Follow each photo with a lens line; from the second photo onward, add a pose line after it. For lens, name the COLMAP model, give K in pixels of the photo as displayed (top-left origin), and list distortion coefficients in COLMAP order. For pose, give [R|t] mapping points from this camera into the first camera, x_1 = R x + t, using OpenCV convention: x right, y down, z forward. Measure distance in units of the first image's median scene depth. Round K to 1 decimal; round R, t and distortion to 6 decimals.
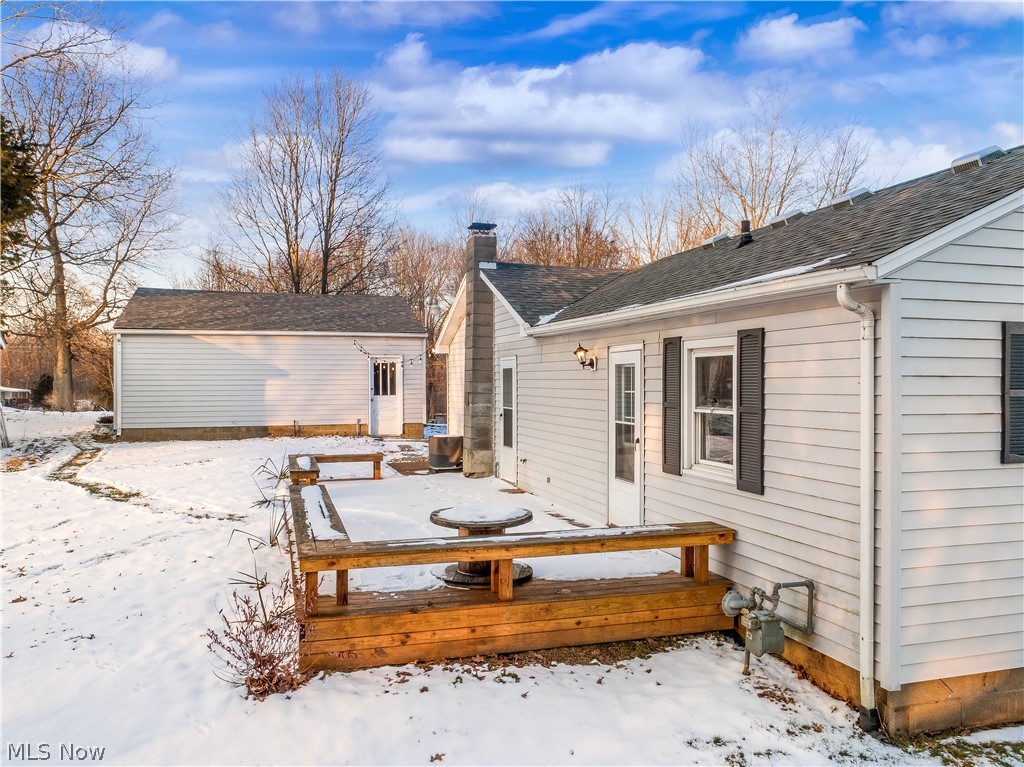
lens RADIAL K [[723.8, 0, 512.0], [0, 723.8, 383.5], [0, 0, 1]] dist [-0.000602, 0.006905]
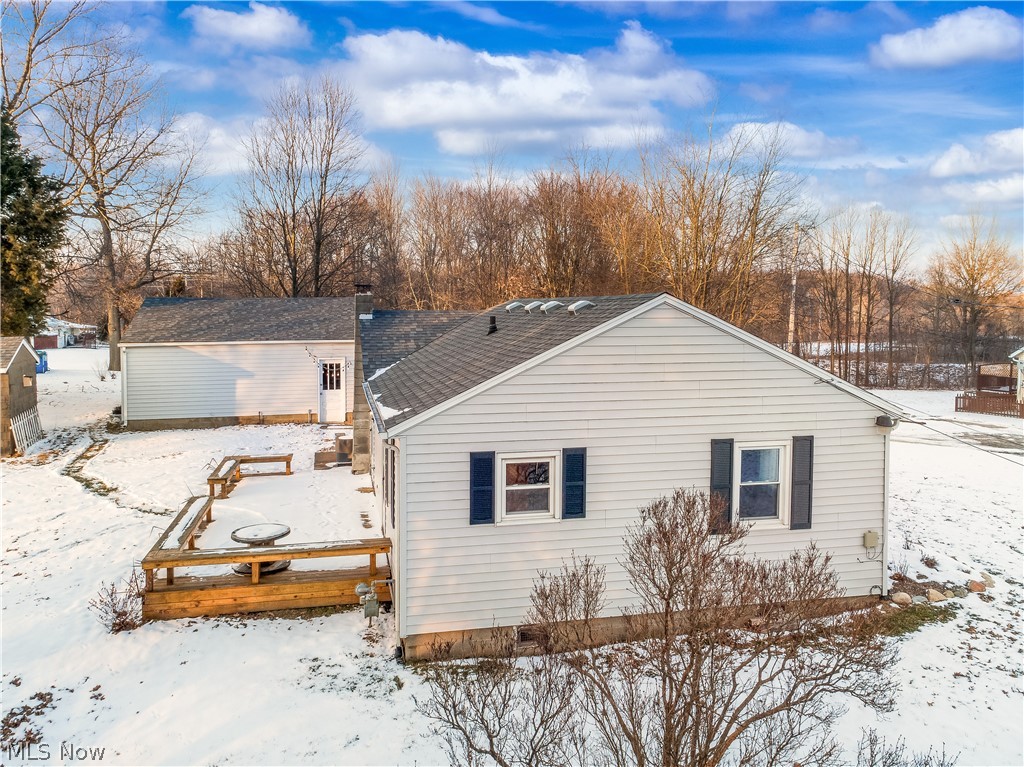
lens RADIAL K [[786.8, 0, 510.7], [0, 786.8, 317.6], [0, 0, 1]] dist [0.033998, 0.005992]
pose [[0.993074, -0.010121, -0.117057, 0.698181], [0.013511, 0.999511, 0.028204, -0.341278], [0.116714, -0.029590, 0.992725, -0.732153]]
